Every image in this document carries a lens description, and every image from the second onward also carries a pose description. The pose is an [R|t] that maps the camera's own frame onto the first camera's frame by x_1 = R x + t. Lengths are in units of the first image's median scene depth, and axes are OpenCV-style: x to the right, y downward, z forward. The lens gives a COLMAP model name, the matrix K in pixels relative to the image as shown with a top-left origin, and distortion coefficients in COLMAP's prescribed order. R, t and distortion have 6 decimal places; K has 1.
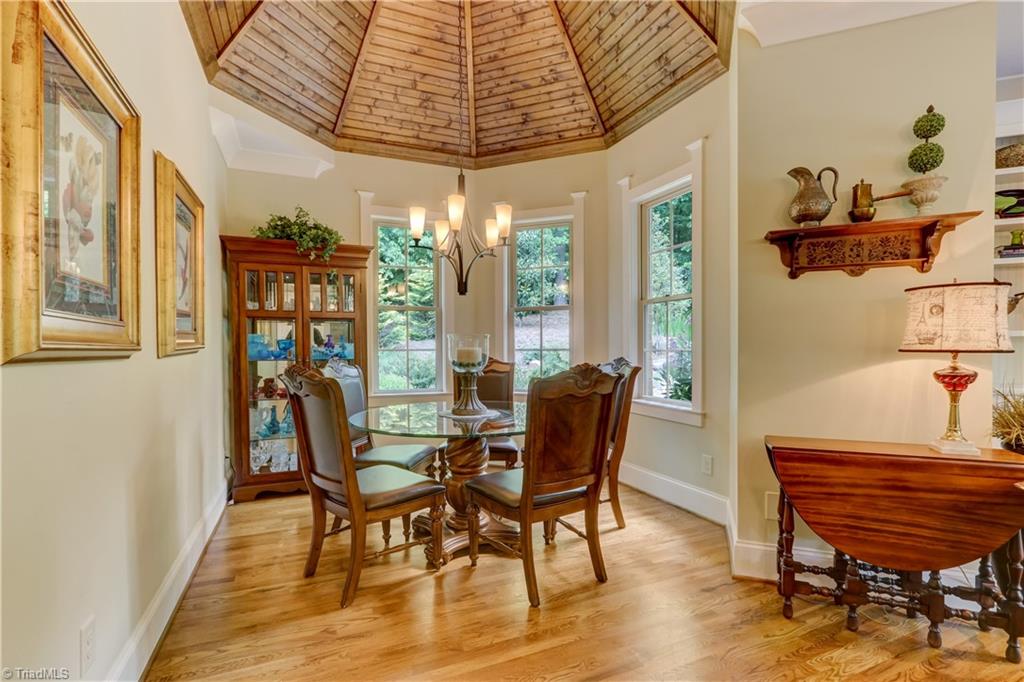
lens RADIAL K [[474.2, 0, 515.3], [0, 474.2, 354.7], [0, 0, 1]] dist [-0.005990, 0.000890]
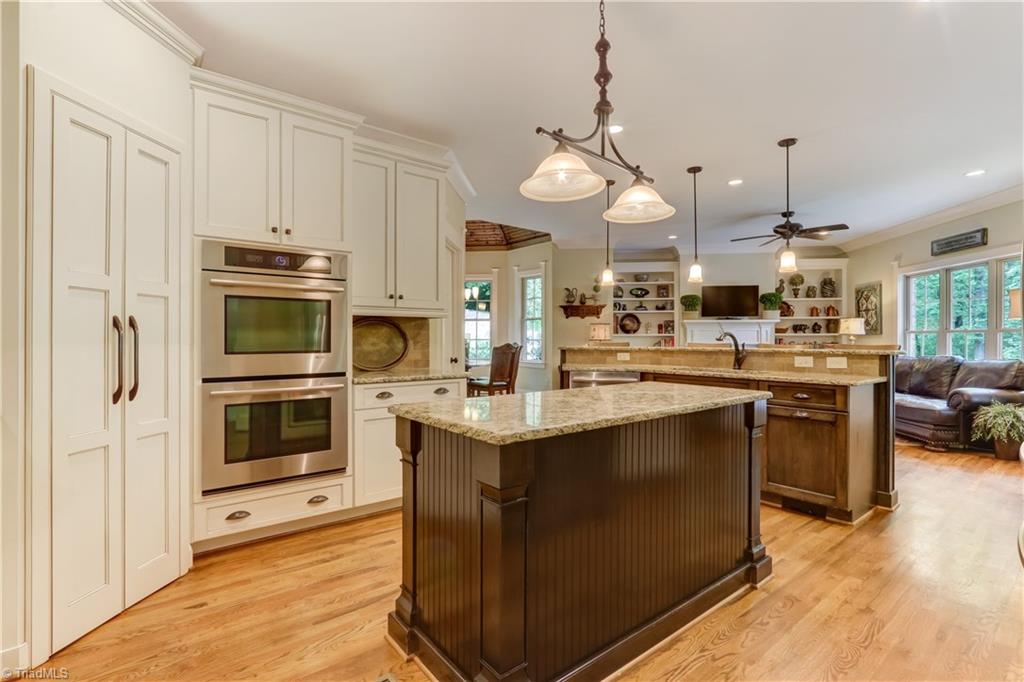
lens RADIAL K [[474.2, 0, 512.0], [0, 474.2, 338.9], [0, 0, 1]] dist [-0.005990, 0.000890]
pose [[0.969352, 0.006839, 0.245579, -0.407485], [-0.002424, 0.999830, -0.018275, 0.031269], [-0.245662, 0.017119, 0.969204, -1.421626]]
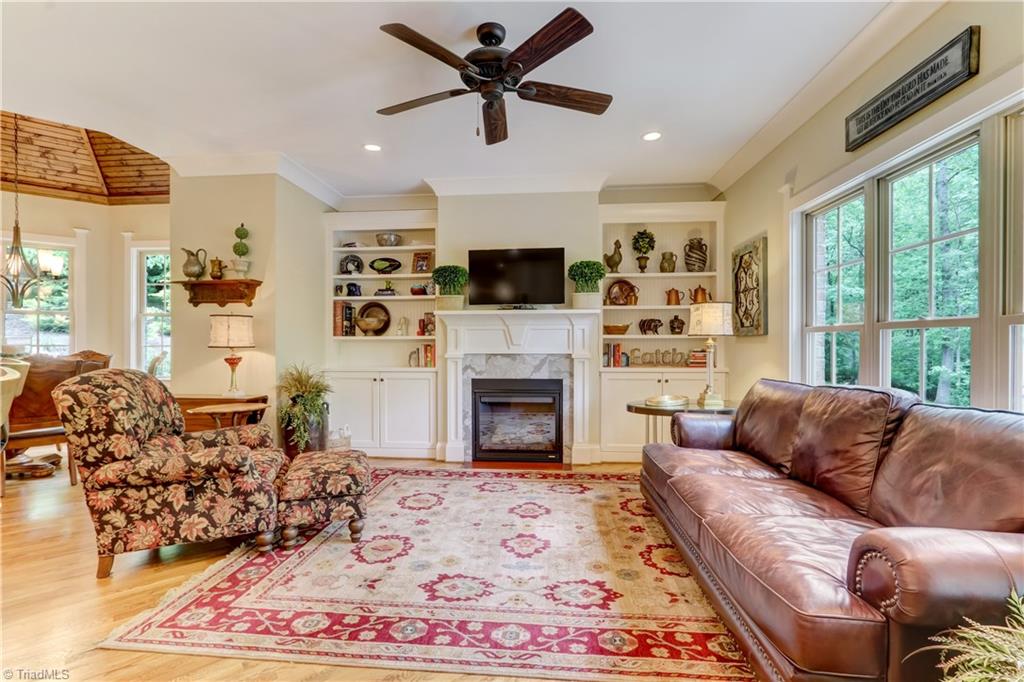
lens RADIAL K [[474.2, 0, 506.9], [0, 474.2, 346.2], [0, 0, 1]] dist [-0.005990, 0.000890]
pose [[0.961293, 0.003563, 0.275506, 0.794949], [0.000226, 0.999906, -0.013722, 0.009777], [-0.275529, 0.013254, 0.961202, -0.687207]]
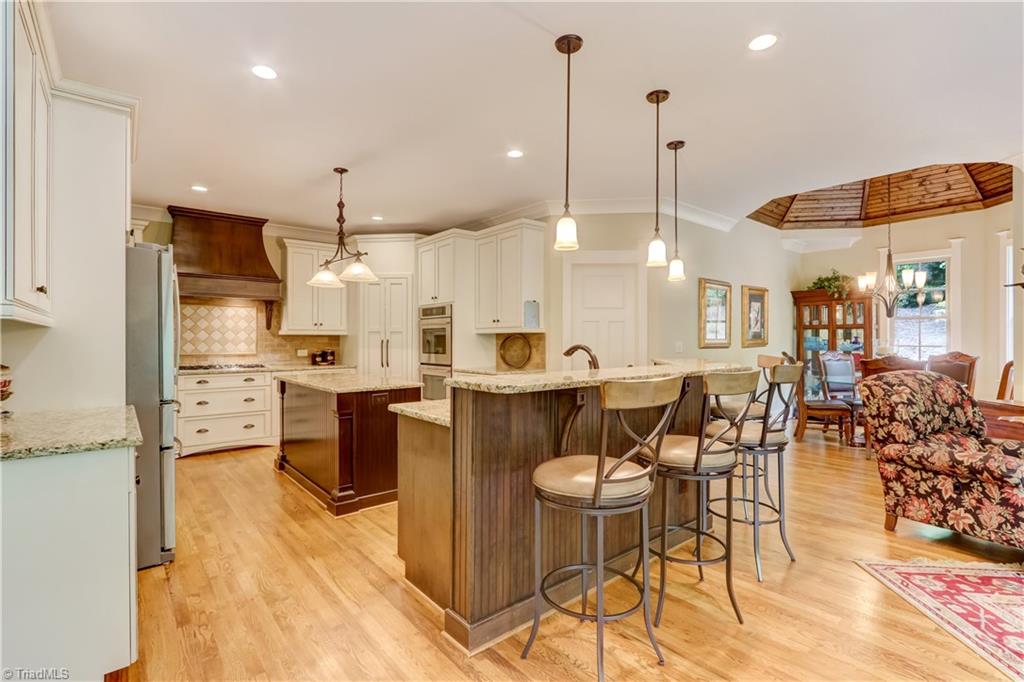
lens RADIAL K [[474.2, 0, 506.5], [0, 474.2, 340.3], [0, 0, 1]] dist [-0.005990, 0.000890]
pose [[0.267948, 0.005532, -0.963417, 1.081131], [-0.017089, 0.999853, 0.000988, -0.011669], [0.963282, 0.016200, 0.268003, -0.804070]]
